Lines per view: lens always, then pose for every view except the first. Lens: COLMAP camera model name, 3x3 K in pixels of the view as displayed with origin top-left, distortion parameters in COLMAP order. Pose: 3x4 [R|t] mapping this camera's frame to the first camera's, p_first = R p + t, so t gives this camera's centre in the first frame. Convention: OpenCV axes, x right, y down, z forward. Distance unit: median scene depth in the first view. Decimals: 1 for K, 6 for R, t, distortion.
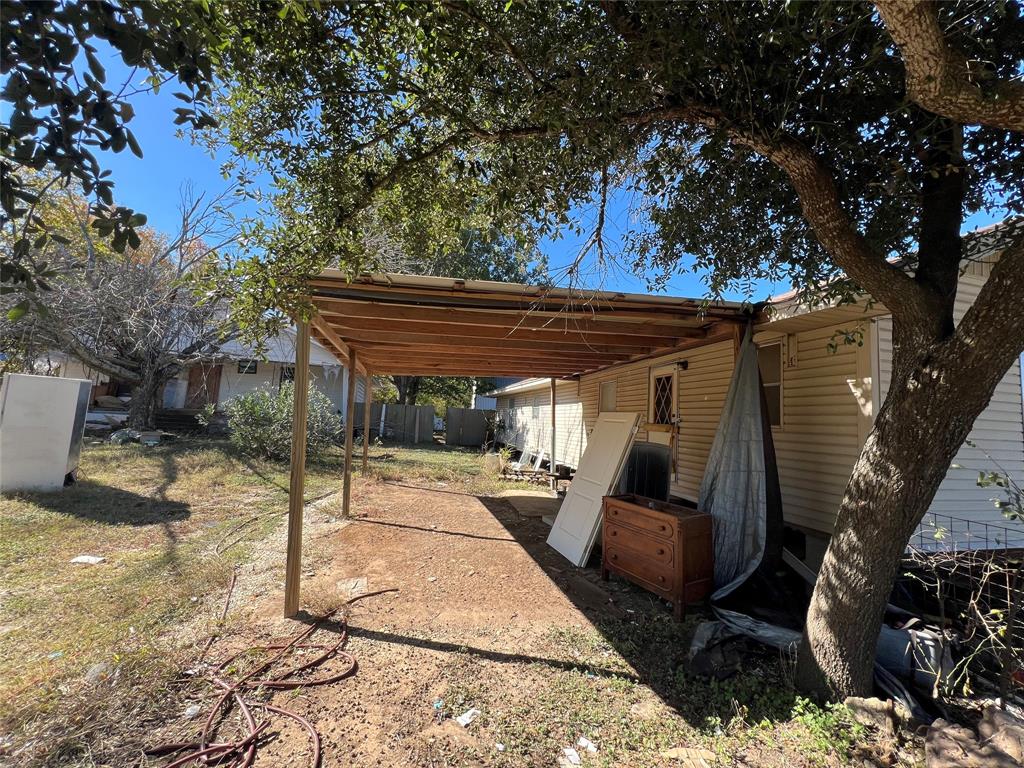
lens RADIAL K [[409.0, 0, 513.1], [0, 409.0, 385.5], [0, 0, 1]] dist [-0.001869, 0.000080]
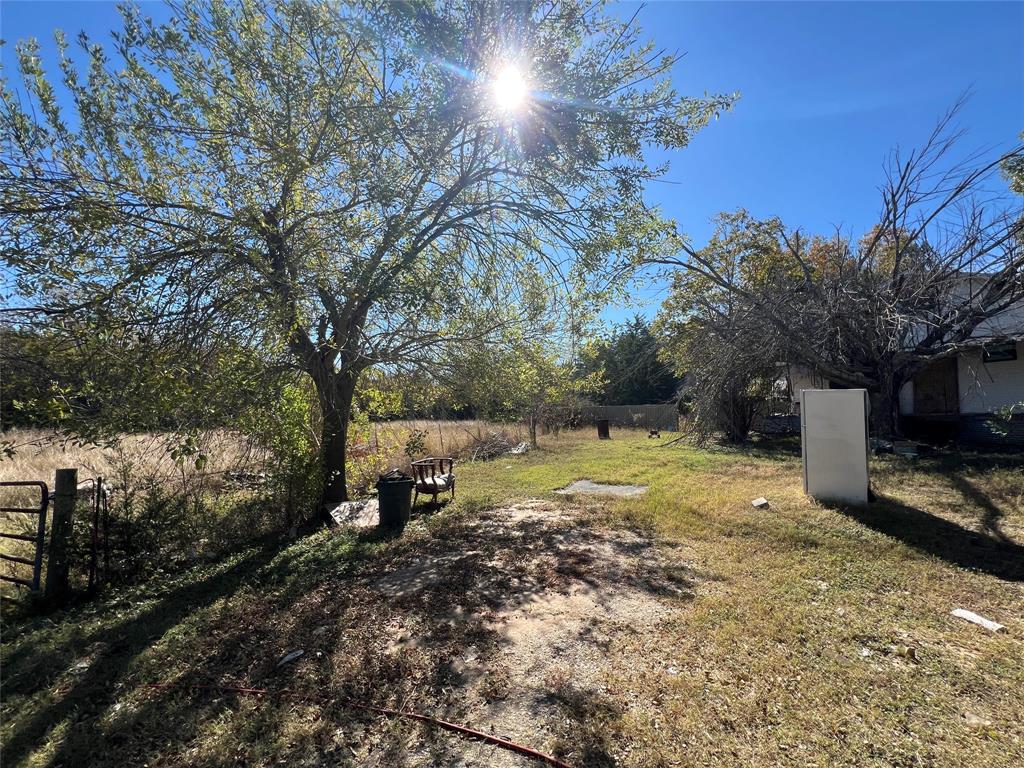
lens RADIAL K [[409.0, 0, 513.1], [0, 409.0, 385.5], [0, 0, 1]] dist [-0.001869, 0.000080]
pose [[0.168991, -0.114828, -0.978906, -0.252224], [0.102917, 0.989817, -0.098341, -0.012262], [0.980230, -0.084127, 0.179088, 0.034330]]
